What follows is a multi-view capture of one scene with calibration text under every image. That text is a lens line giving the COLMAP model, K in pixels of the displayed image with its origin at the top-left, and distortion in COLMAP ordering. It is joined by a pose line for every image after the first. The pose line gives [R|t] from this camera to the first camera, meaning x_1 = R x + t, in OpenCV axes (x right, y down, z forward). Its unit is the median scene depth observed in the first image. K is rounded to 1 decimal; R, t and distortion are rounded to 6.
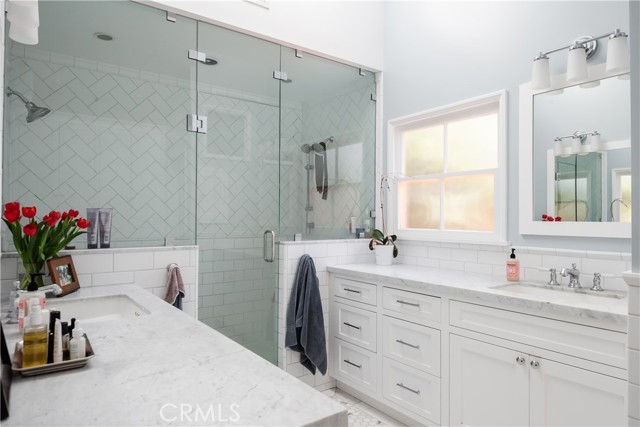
lens RADIAL K [[408.6, 0, 320.6], [0, 408.6, 214.0], [0, 0, 1]] dist [0.034663, -0.002900]
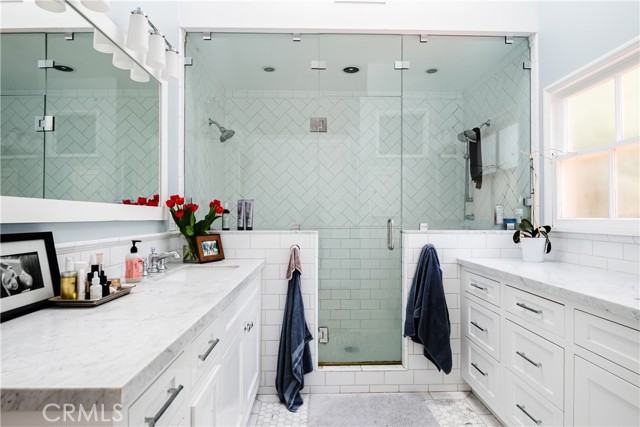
lens RADIAL K [[357.1, 0, 320.1], [0, 357.1, 212.7], [0, 0, 1]] dist [0.002927, -0.004444]
pose [[0.820246, -0.009516, -0.571932, 0.234801], [0.007321, 0.999954, -0.006138, 0.028534], [0.571964, 0.000847, 0.820278, 0.166578]]
